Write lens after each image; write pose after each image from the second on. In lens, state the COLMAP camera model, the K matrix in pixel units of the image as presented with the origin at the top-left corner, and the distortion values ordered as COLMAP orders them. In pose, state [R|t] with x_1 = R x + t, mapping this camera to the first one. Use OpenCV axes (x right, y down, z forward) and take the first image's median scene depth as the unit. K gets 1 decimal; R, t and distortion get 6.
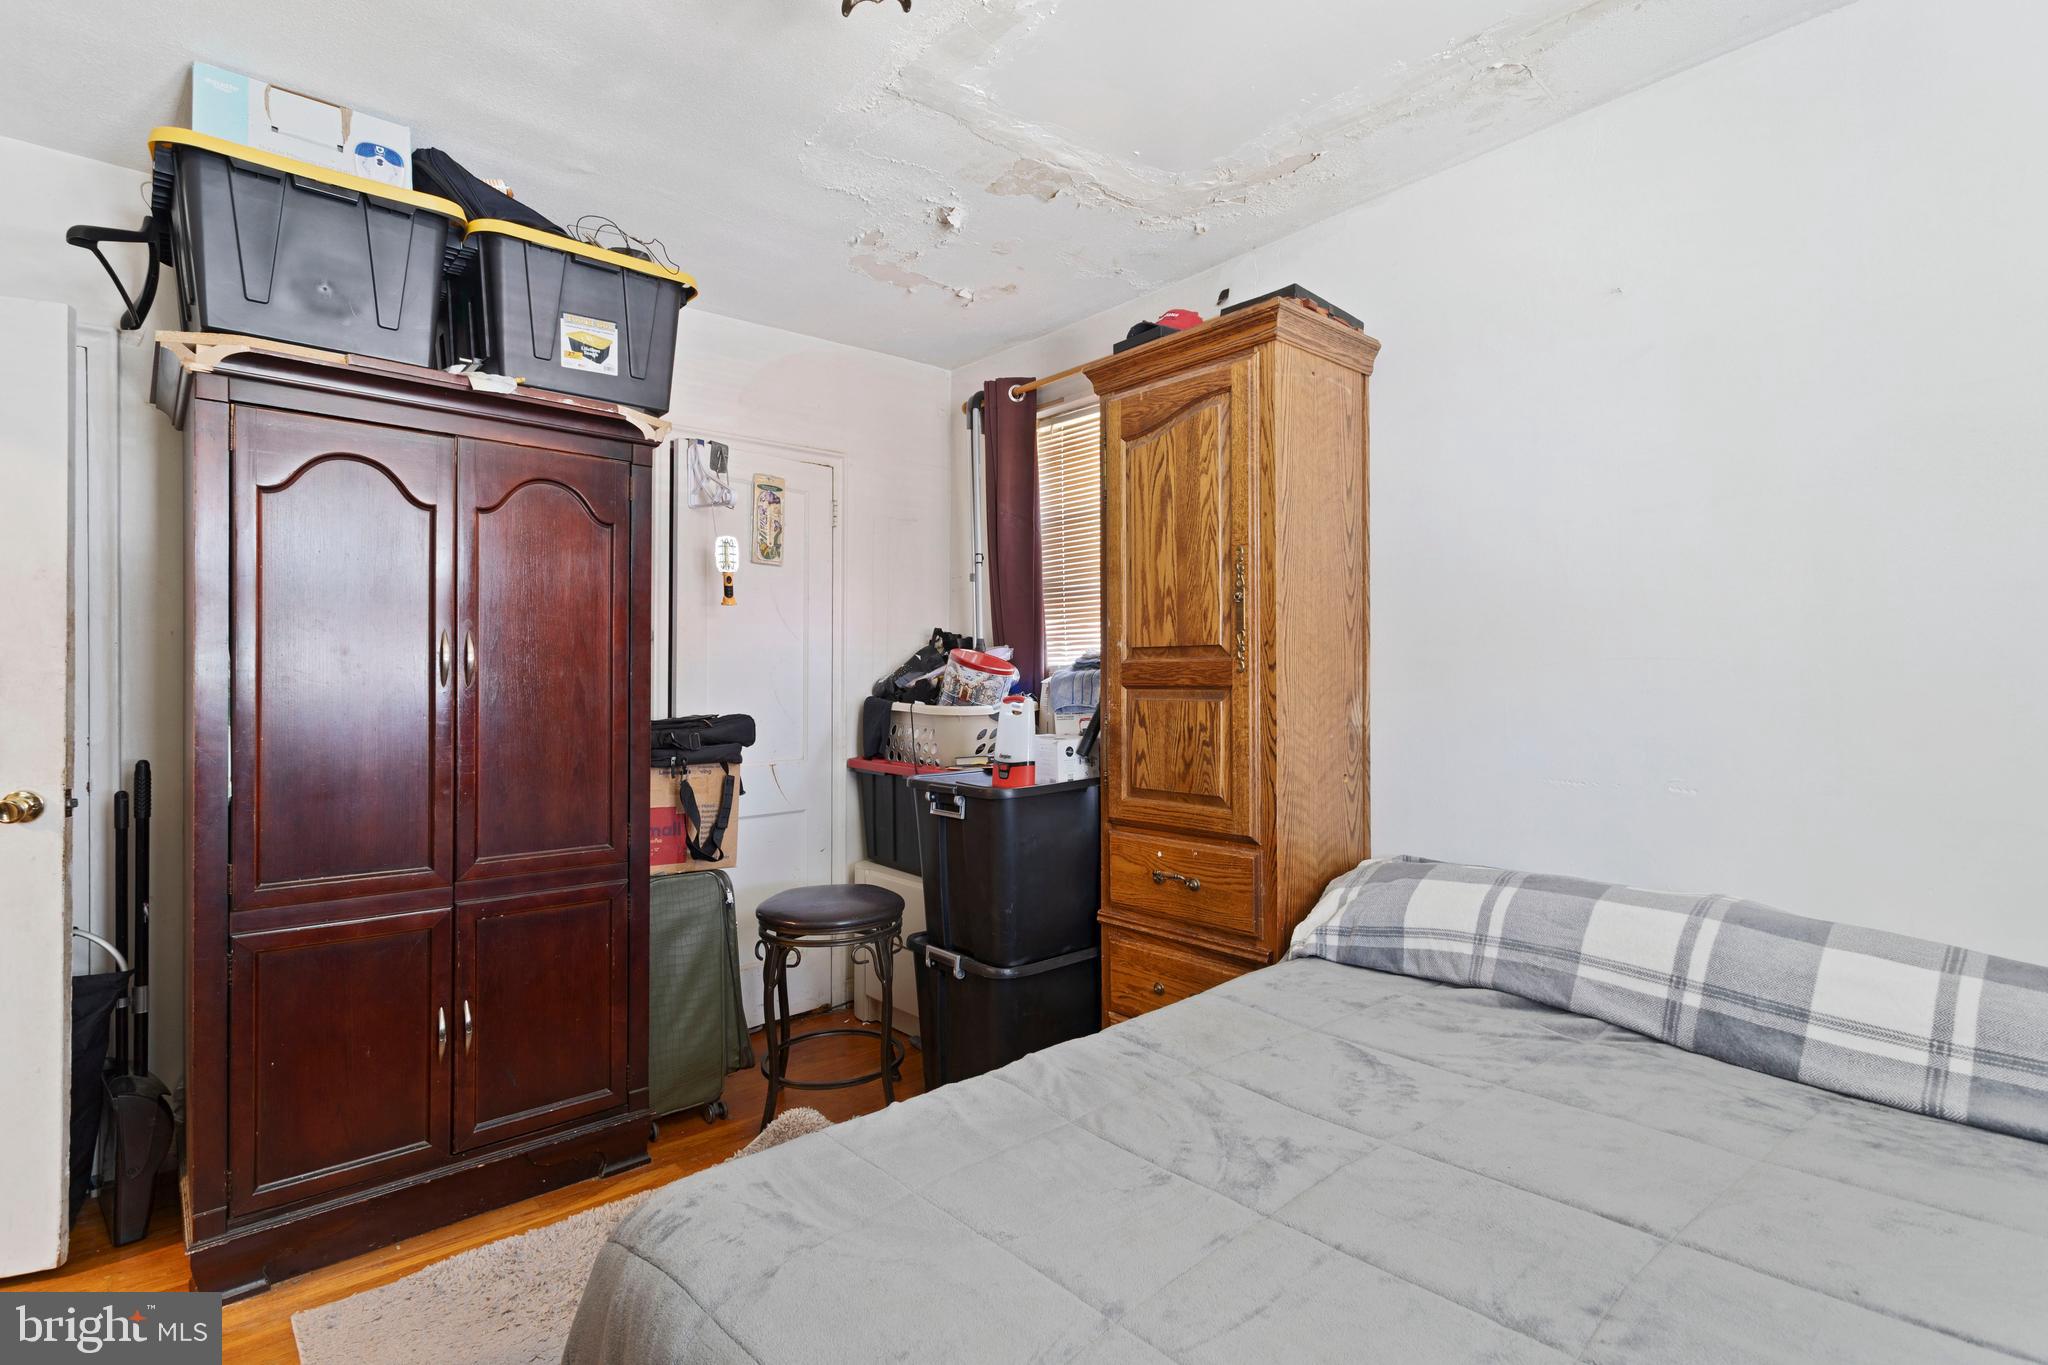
lens RADIAL K [[973.4, 0, 1030.0], [0, 973.4, 685.2], [0, 0, 1]] dist [0.000998, 0.002051]
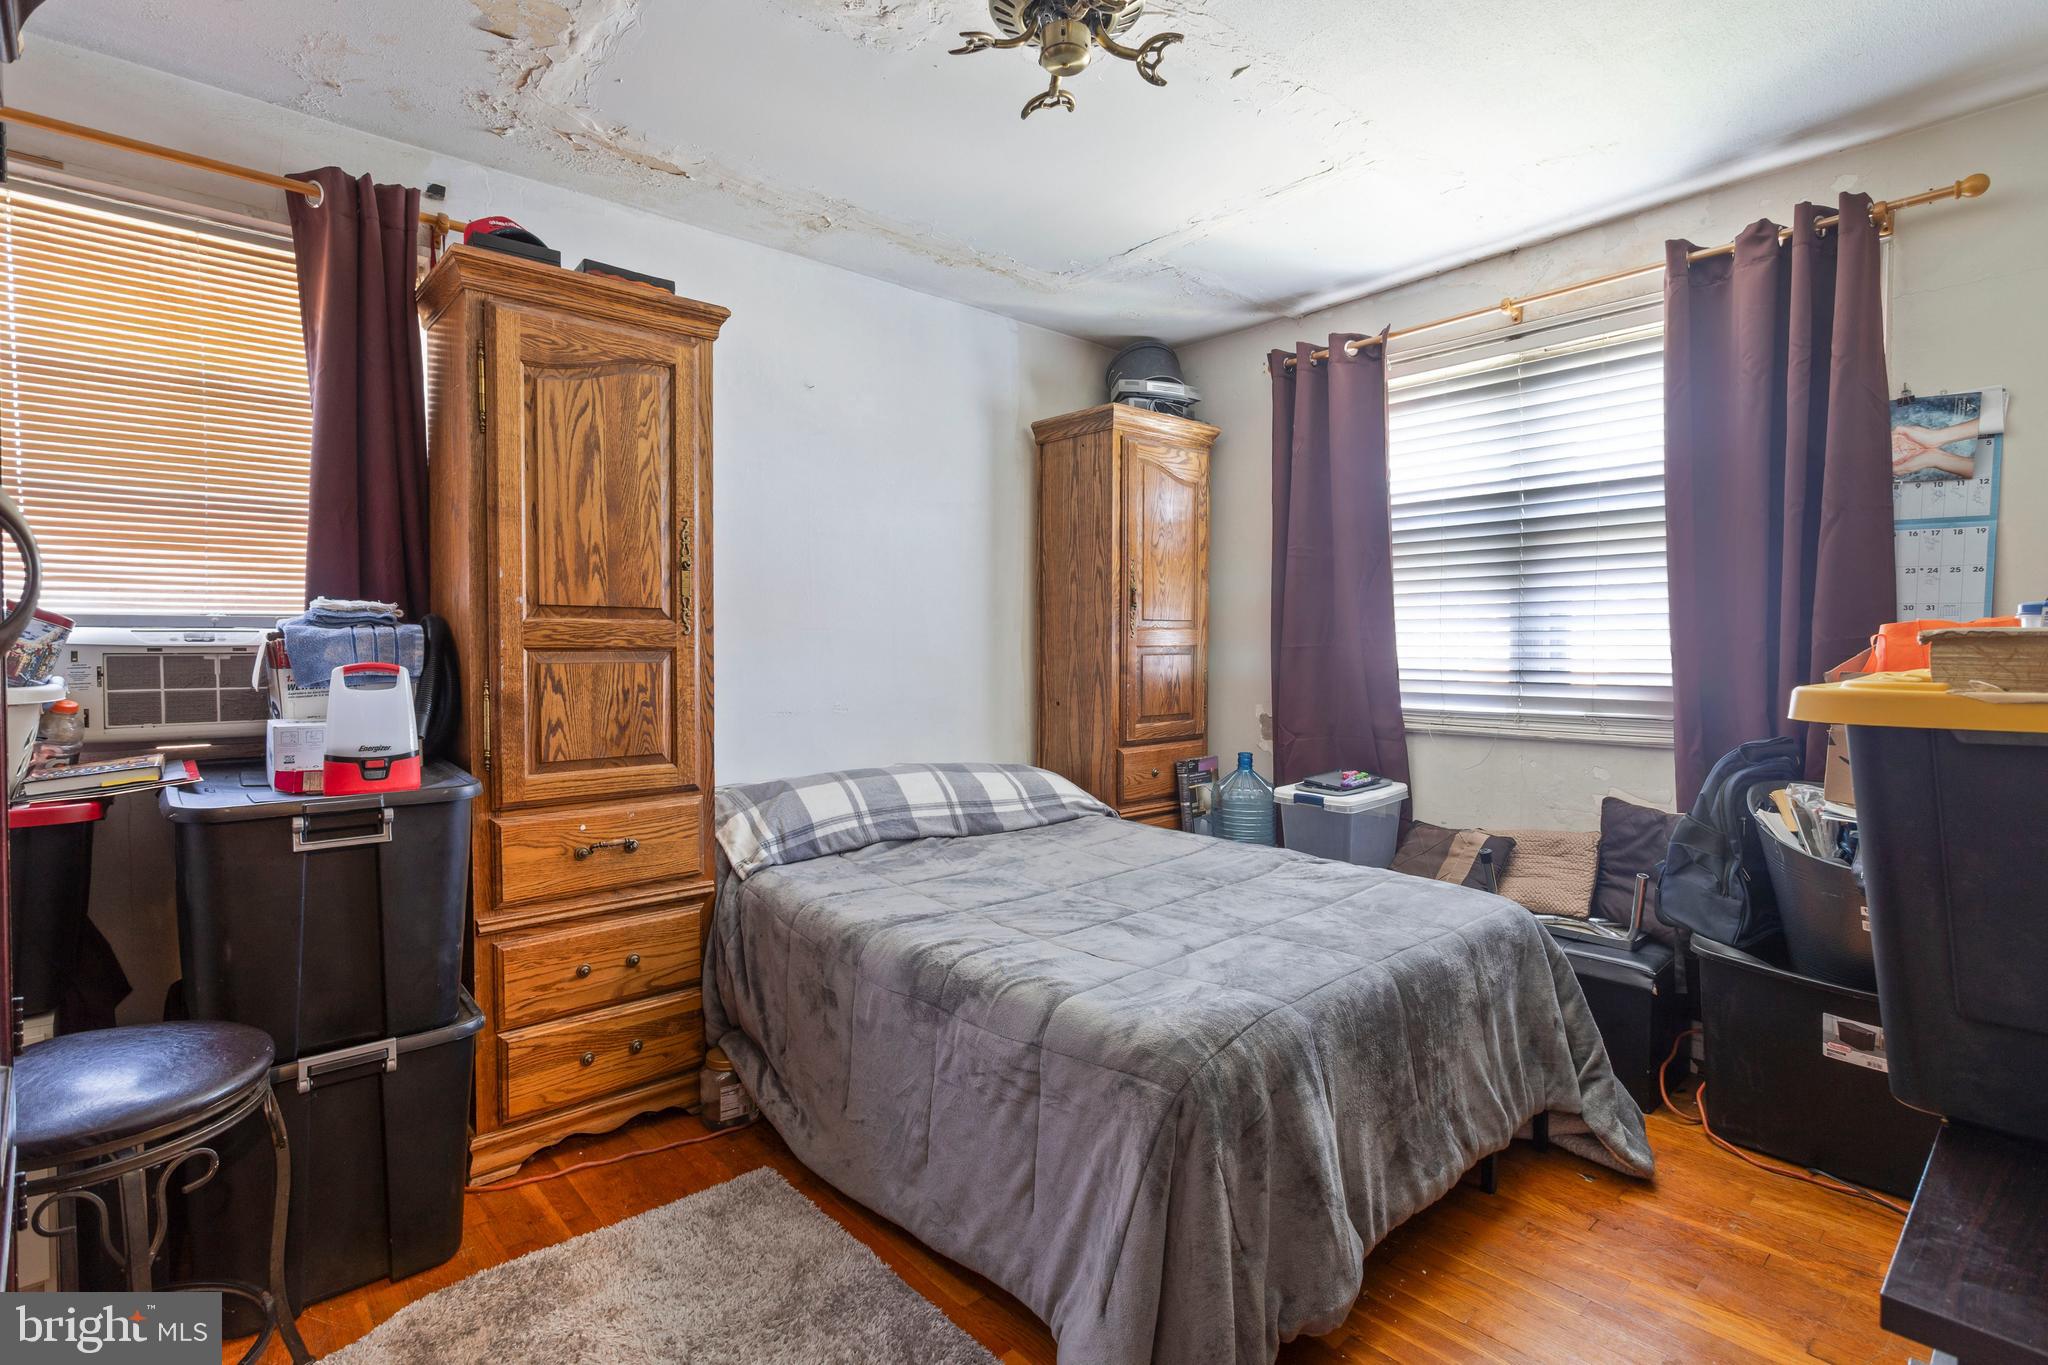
lens RADIAL K [[973.4, 0, 1010.4], [0, 973.4, 670.6], [0, 0, 1]] dist [0.000998, 0.002051]
pose [[0.001809, -0.024391, 0.999701, -0.839502], [0.003053, 0.999698, 0.024385, 0.001109], [-0.999994, 0.003008, 0.001883, 0.616903]]
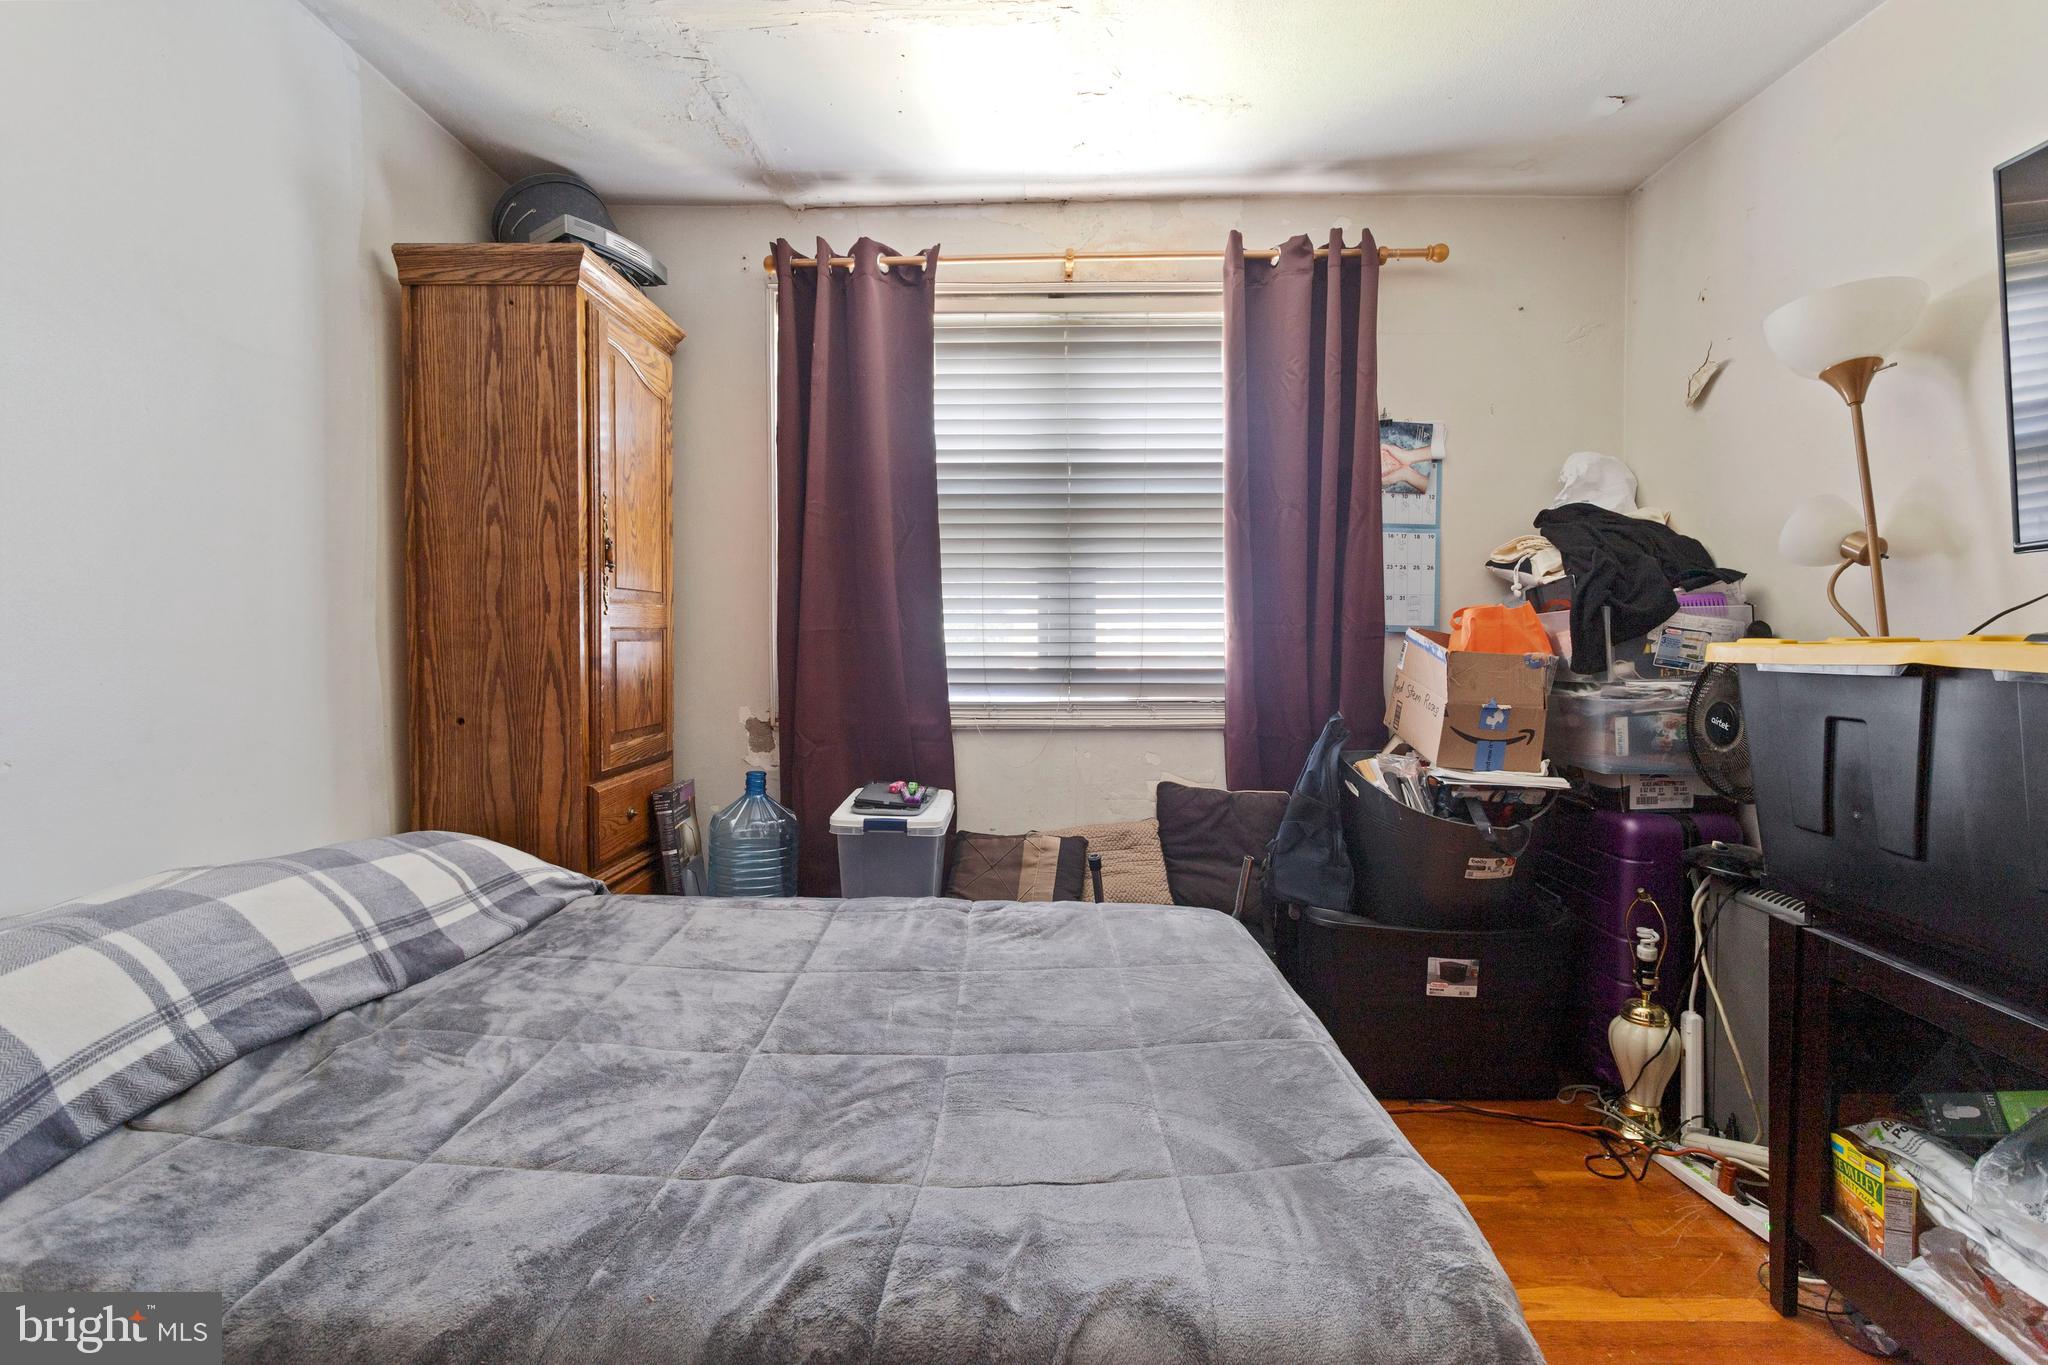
lens RADIAL K [[973.4, 0, 1021.1], [0, 973.4, 672.9], [0, 0, 1]] dist [0.000998, 0.002051]
pose [[-0.737208, -0.023033, 0.675273, -0.307084], [0.001573, 0.999358, 0.035805, 0.012288], [-0.675664, 0.027458, -0.736698, 0.881406]]
